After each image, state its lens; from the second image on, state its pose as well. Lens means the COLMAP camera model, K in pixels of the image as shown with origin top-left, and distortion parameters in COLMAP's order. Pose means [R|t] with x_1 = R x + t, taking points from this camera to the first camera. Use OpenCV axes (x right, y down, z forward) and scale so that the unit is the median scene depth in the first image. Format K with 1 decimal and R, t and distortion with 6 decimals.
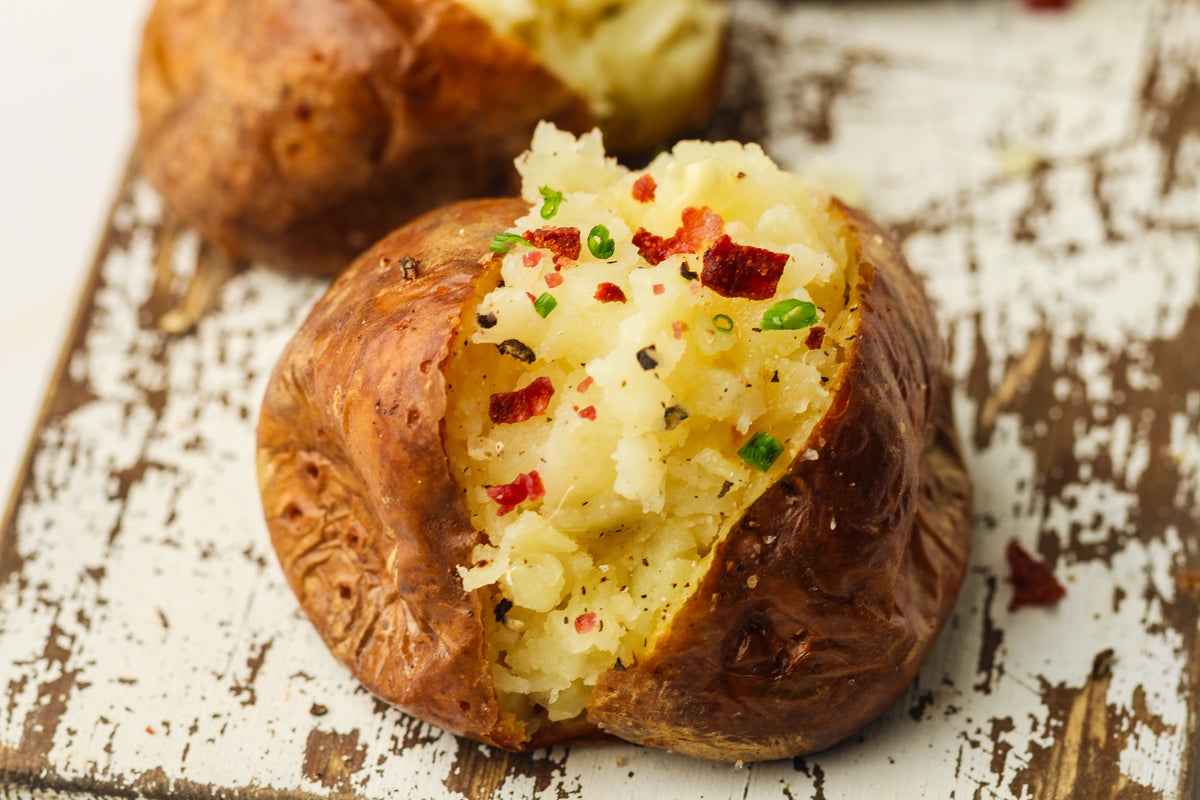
lens RADIAL K [[8039.9, 0, 599.8], [0, 8039.9, 397.2], [0, 0, 1]] dist [0.753242, 0.000000]
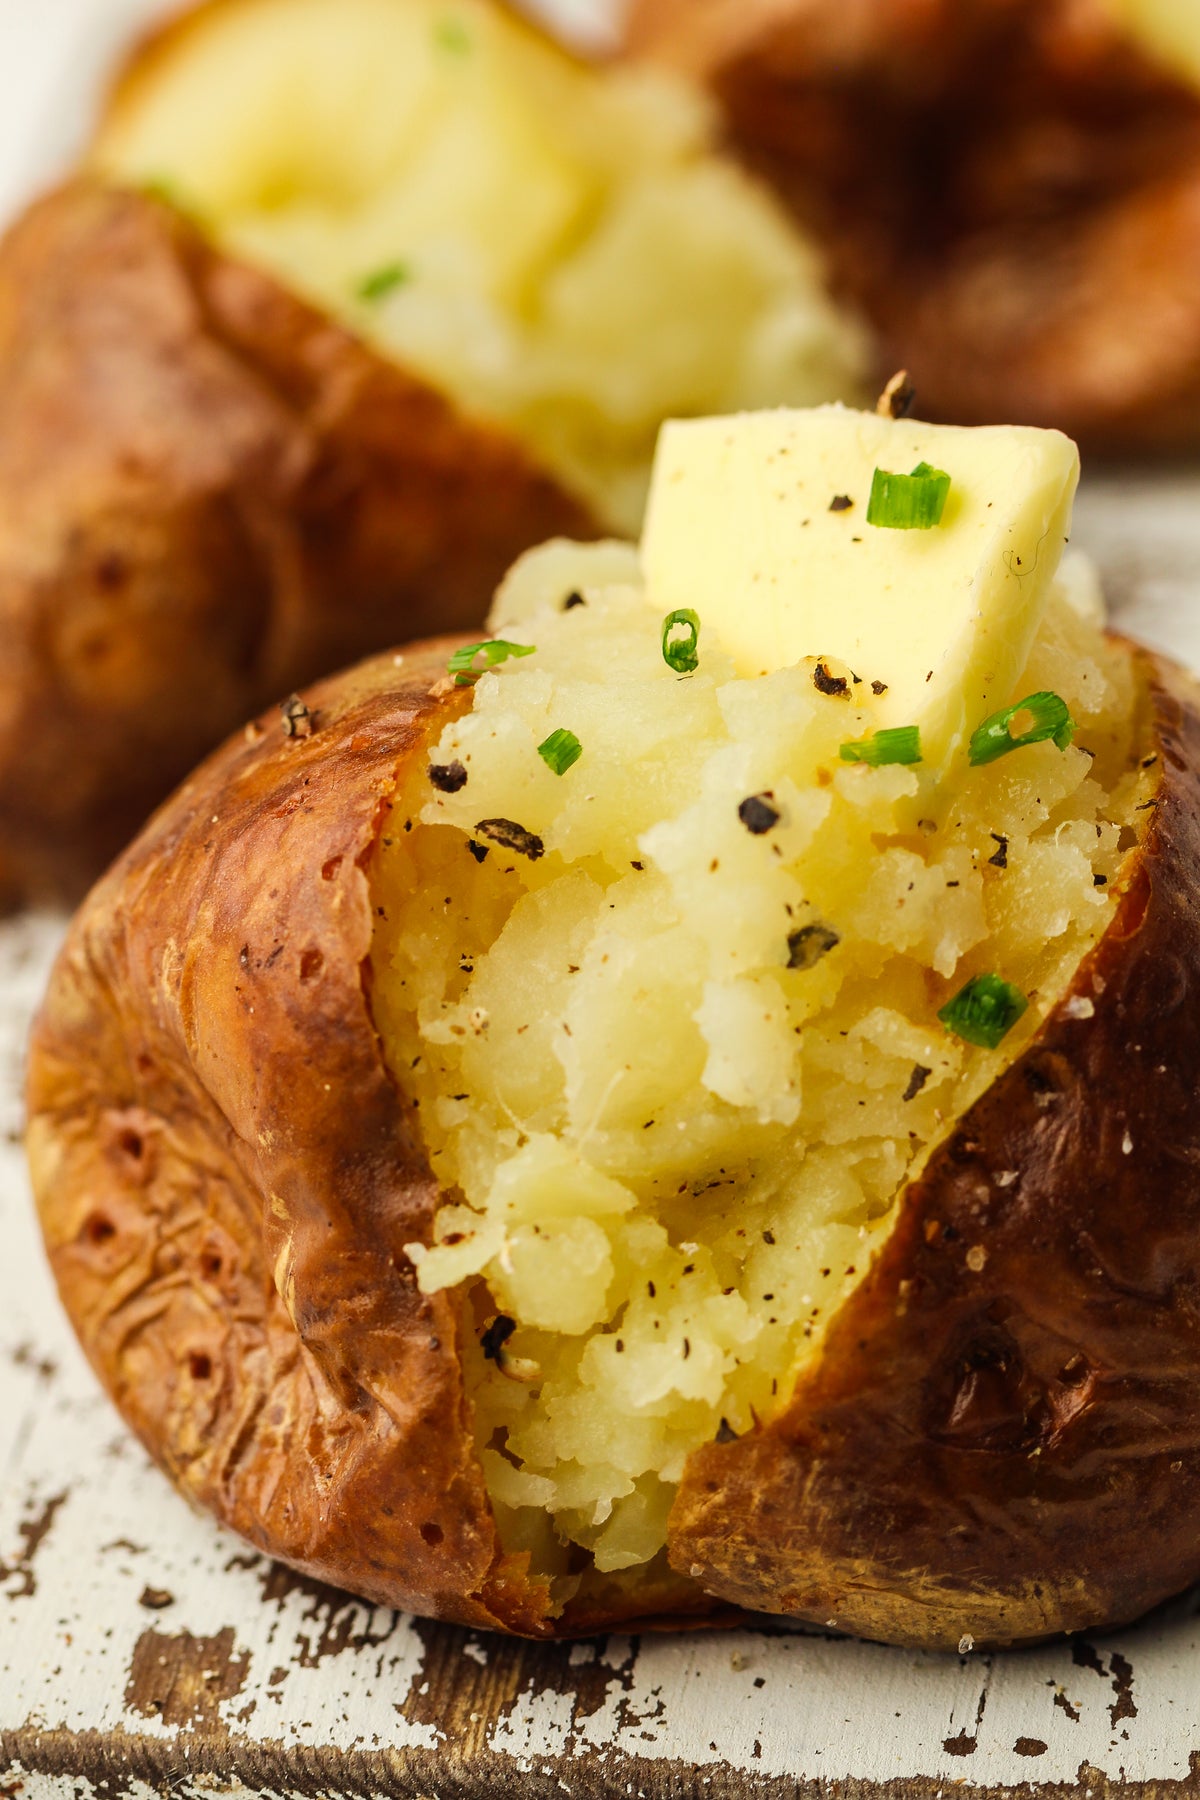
lens RADIAL K [[12059.9, 0, 628.9], [0, 12059.9, 942.2], [0, 0, 1]] dist [0.753242, 0.000000]
pose [[0.999228, -0.037619, -0.011319, 0.006160], [0.035358, 0.986776, -0.158184, 0.124274], [0.017120, 0.157662, 0.987345, 0.227130]]
